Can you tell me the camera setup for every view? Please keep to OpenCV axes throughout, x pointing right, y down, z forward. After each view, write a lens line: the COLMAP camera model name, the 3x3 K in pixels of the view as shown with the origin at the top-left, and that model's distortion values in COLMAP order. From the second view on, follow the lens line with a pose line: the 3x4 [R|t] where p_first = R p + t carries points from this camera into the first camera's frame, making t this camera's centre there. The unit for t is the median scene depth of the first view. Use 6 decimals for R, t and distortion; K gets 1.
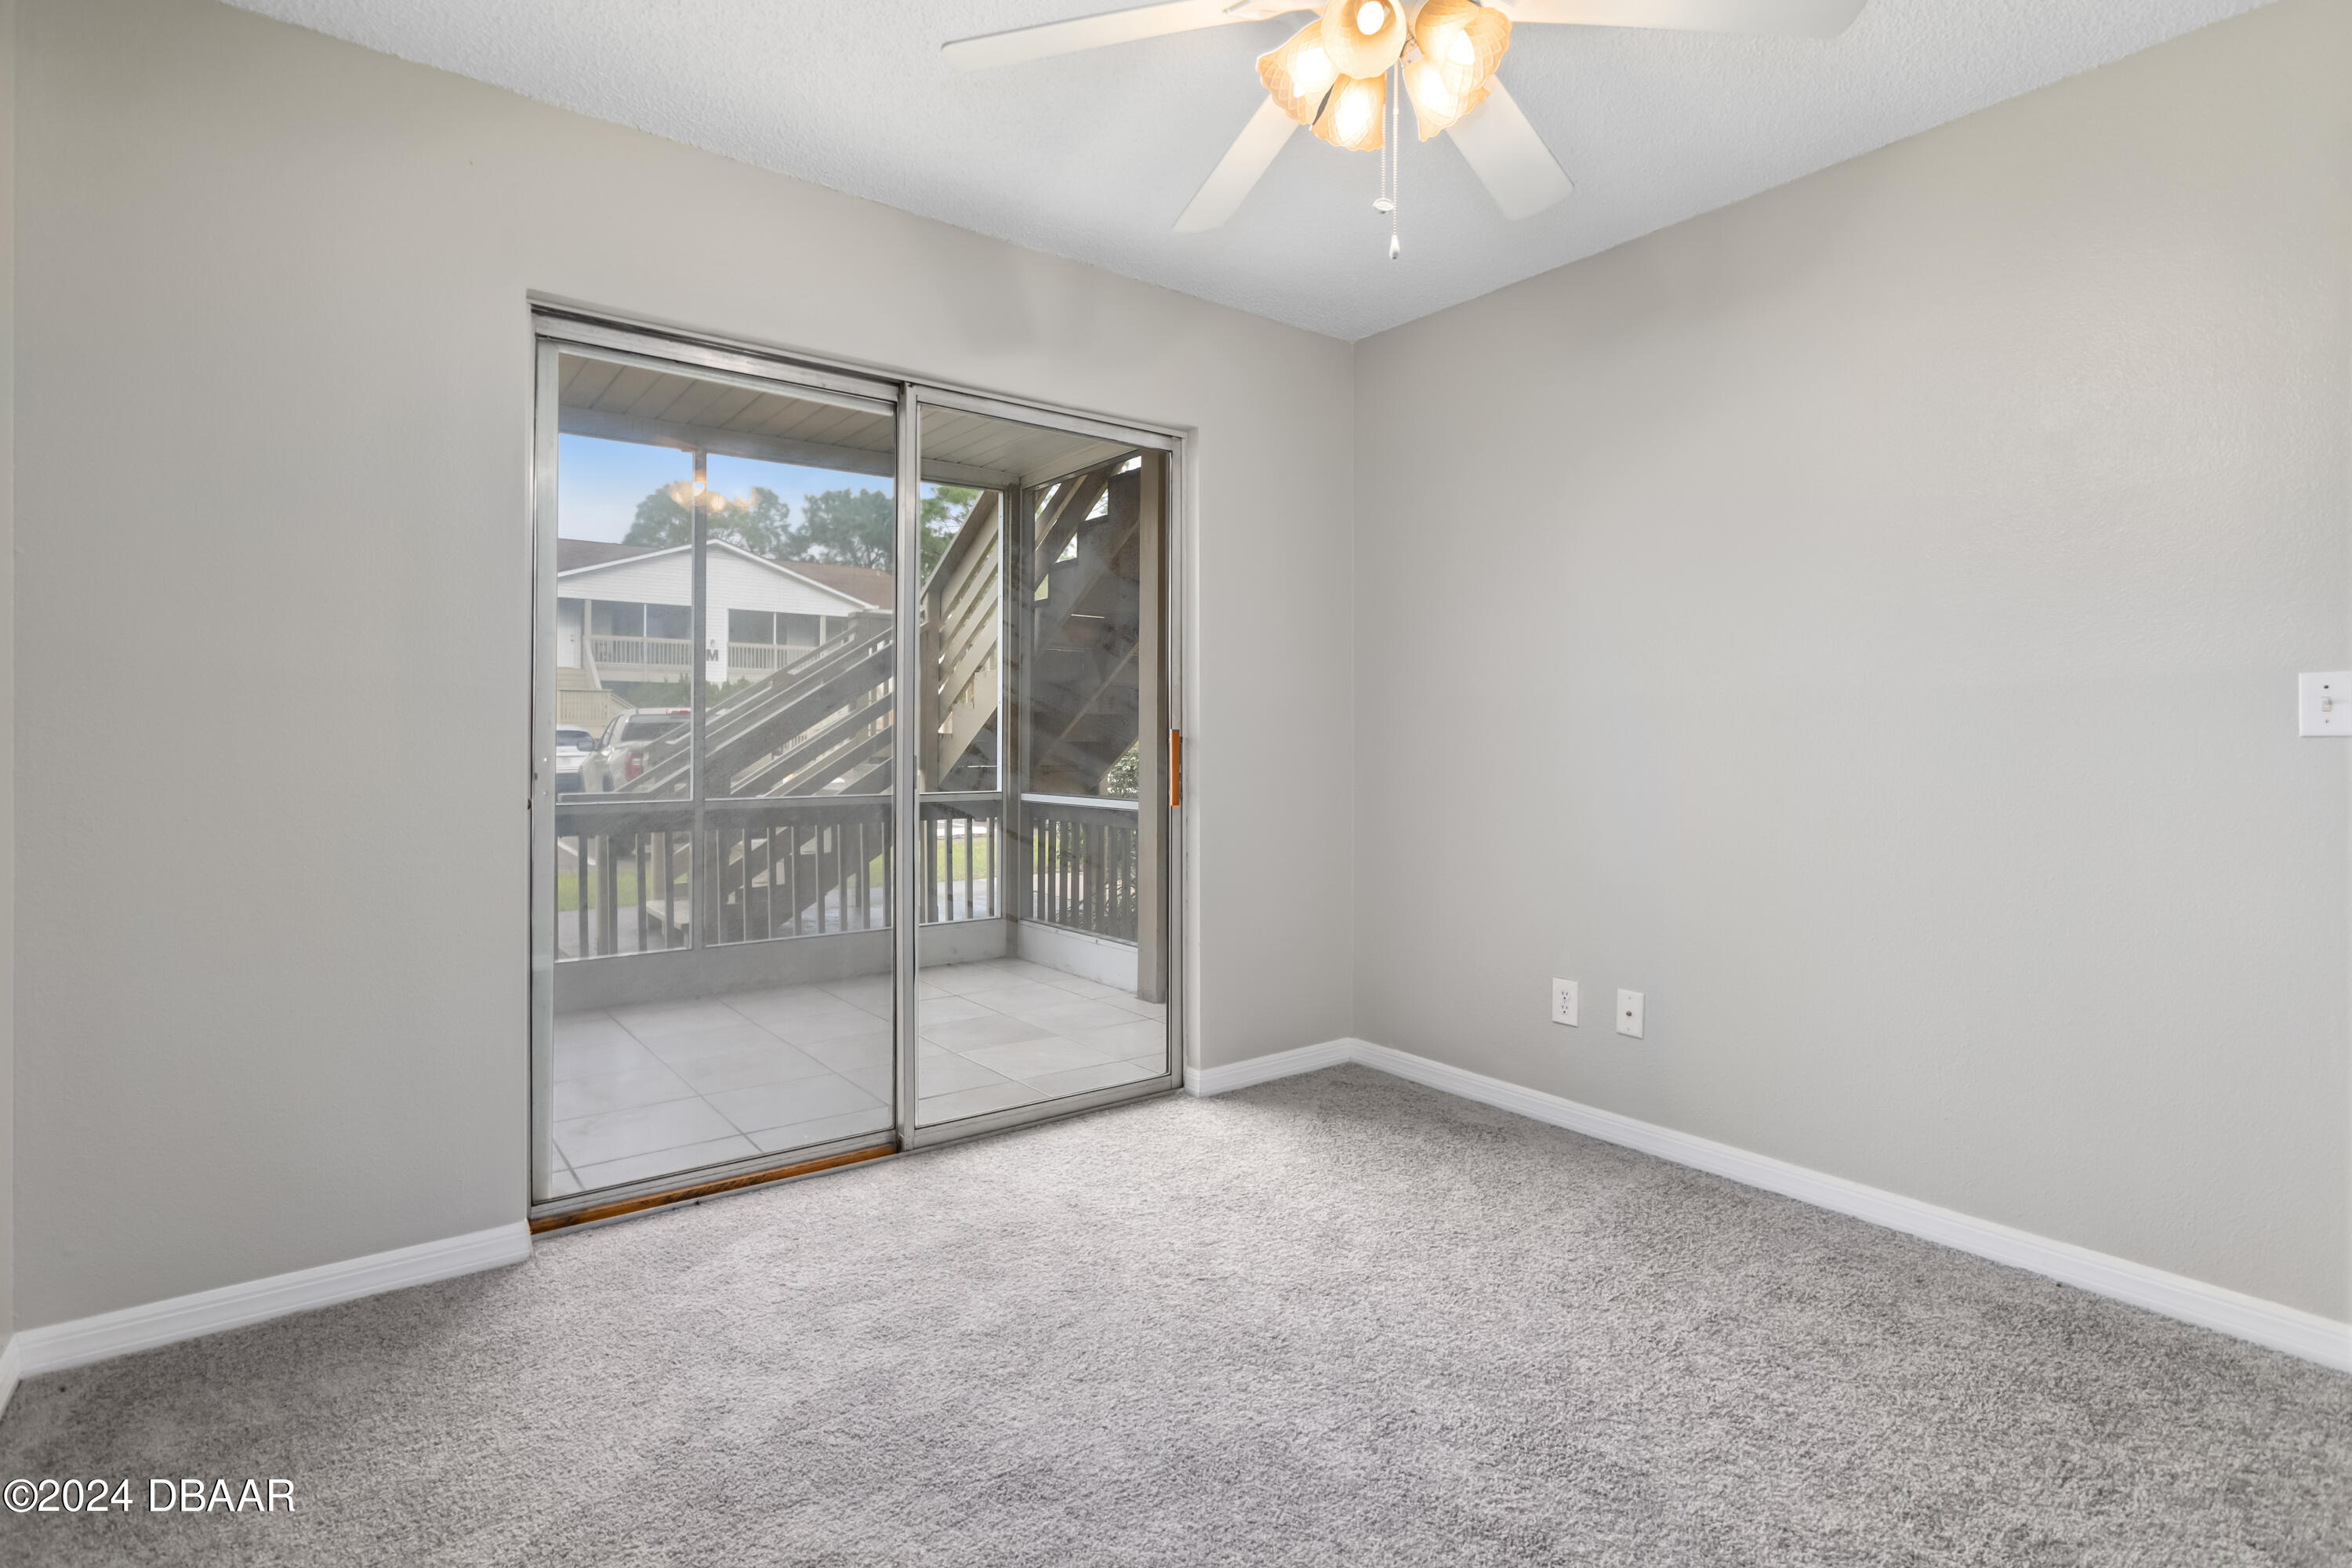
lens RADIAL K [[1130.7, 0, 1179.3], [0, 1130.7, 750.3], [0, 0, 1]] dist [-0.002763, 0.000800]
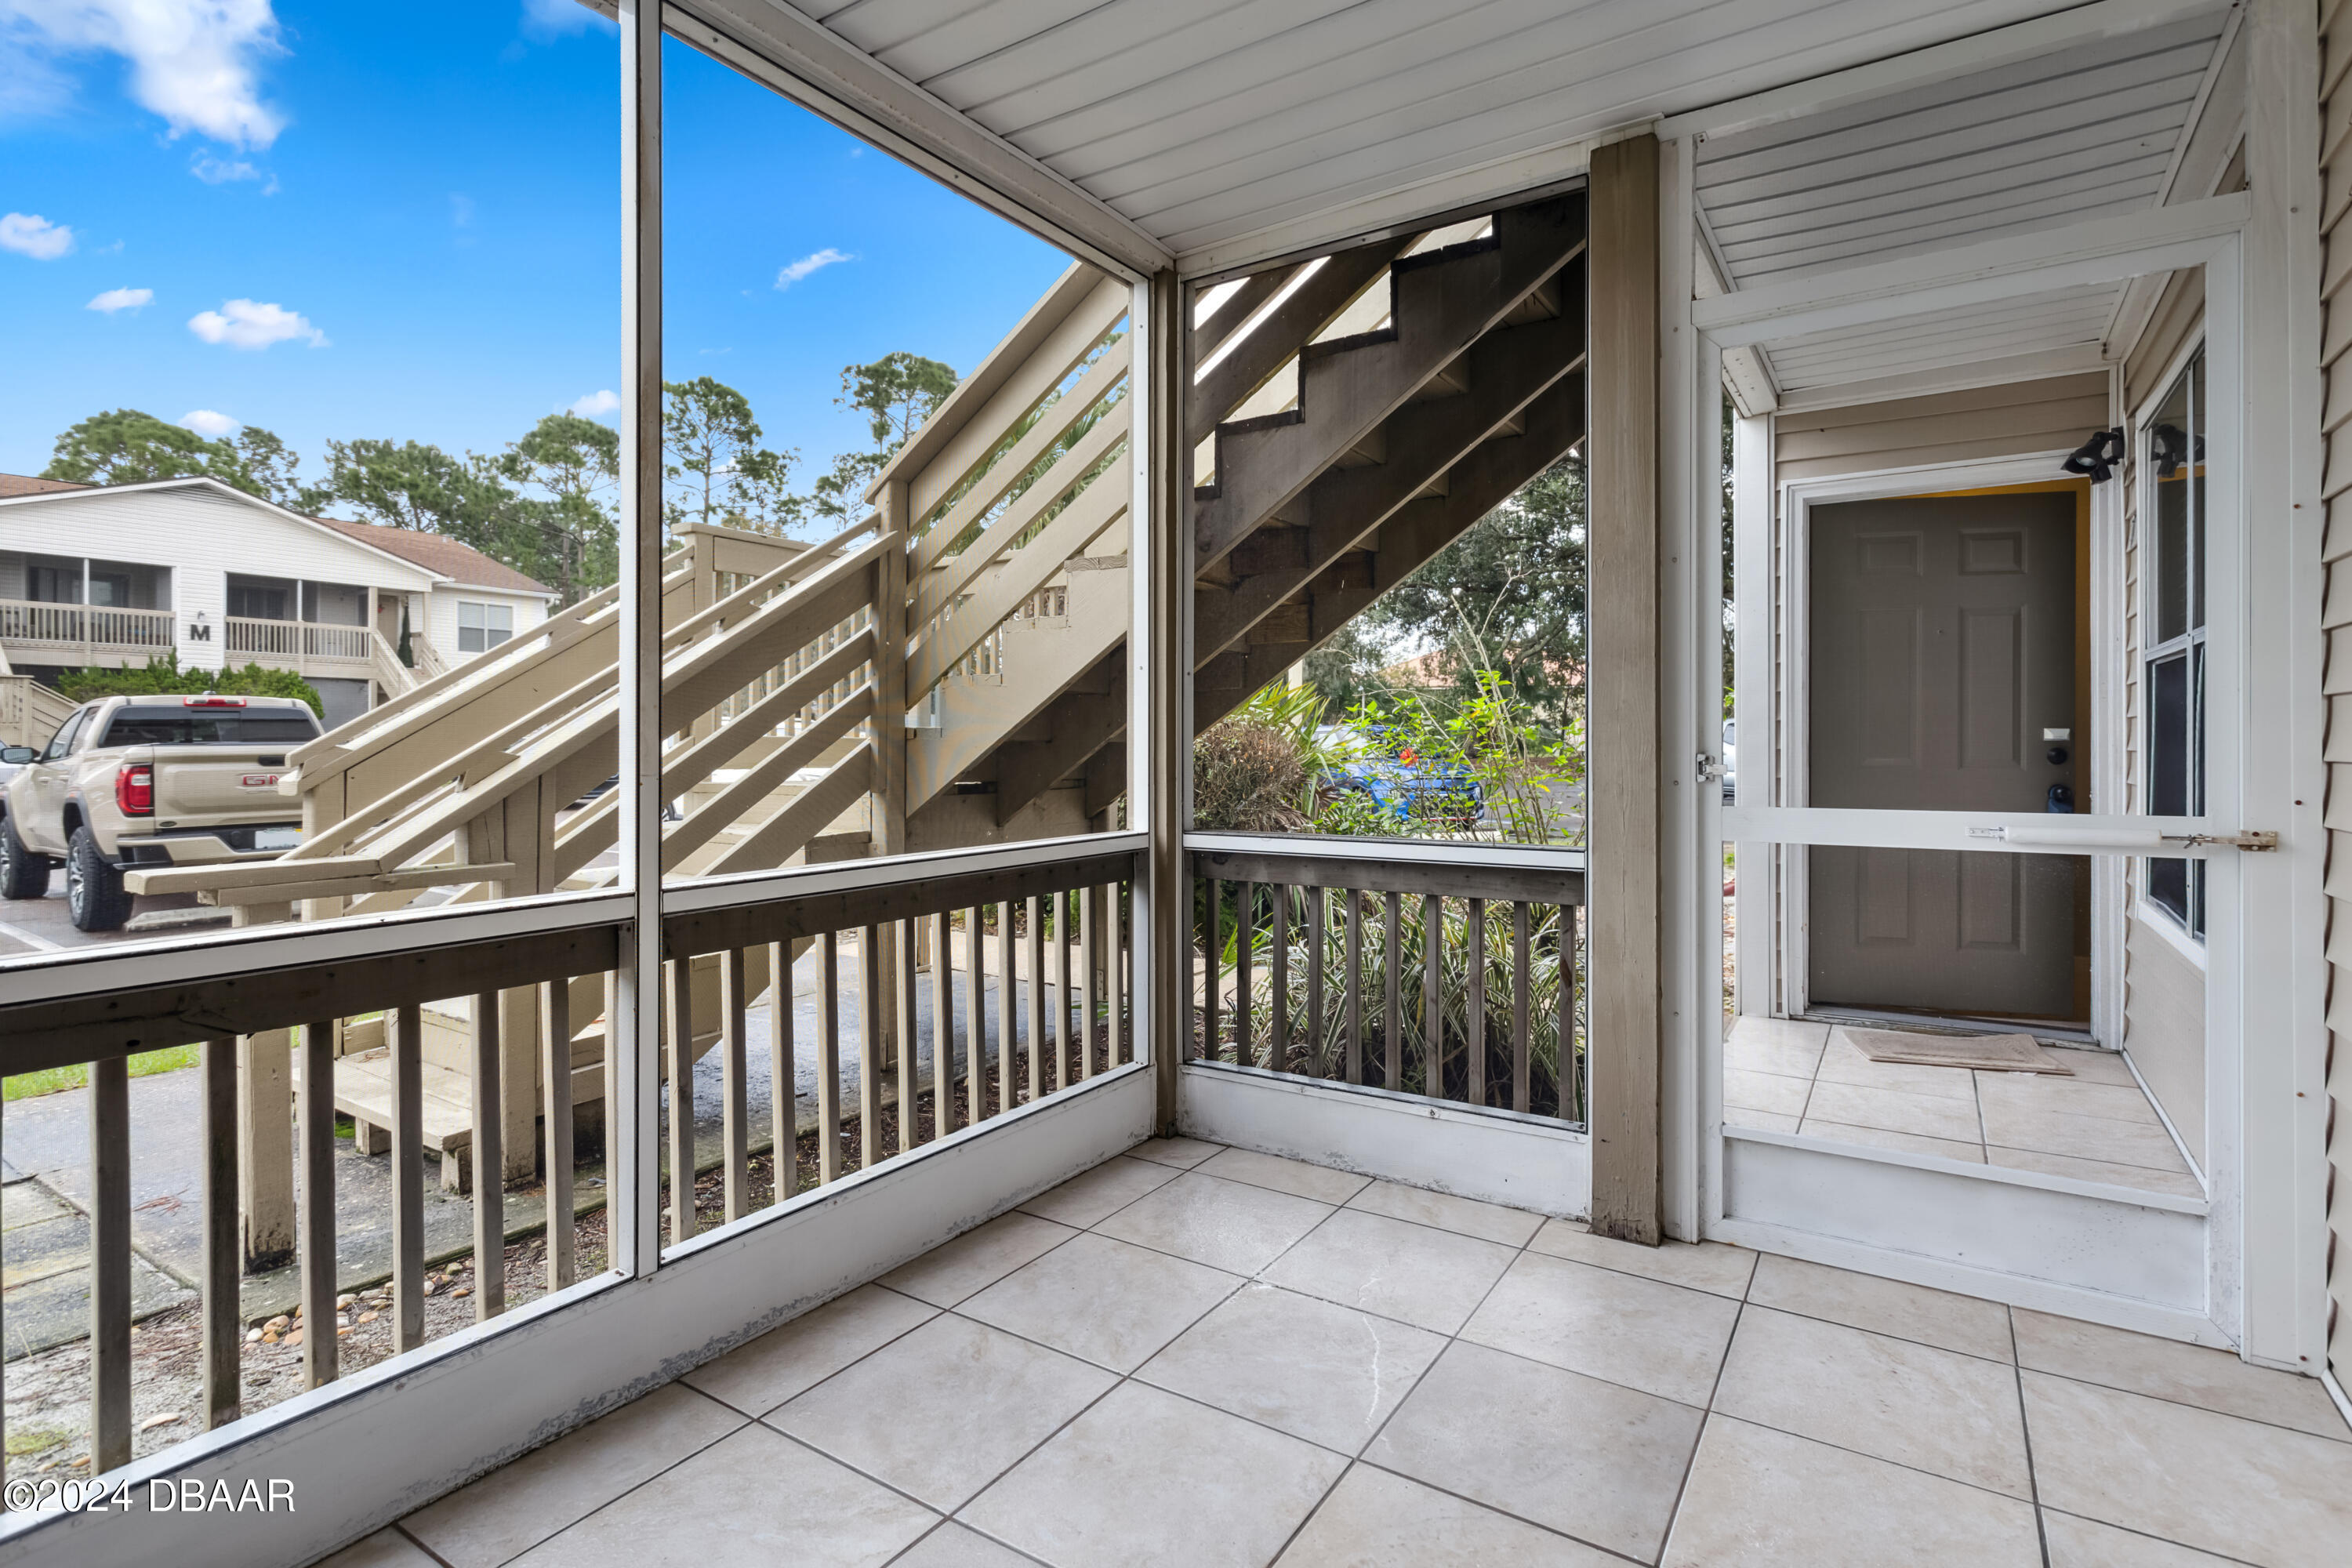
lens RADIAL K [[1147.9, 0, 1229.5], [0, 1147.9, 744.4], [0, 0, 1]] dist [-0.005802, -0.000613]
pose [[0.937637, -0.005098, 0.347579, -0.066664], [0.008013, 0.999944, -0.006951, -0.000142], [-0.347524, 0.009303, 0.937625, 0.101783]]
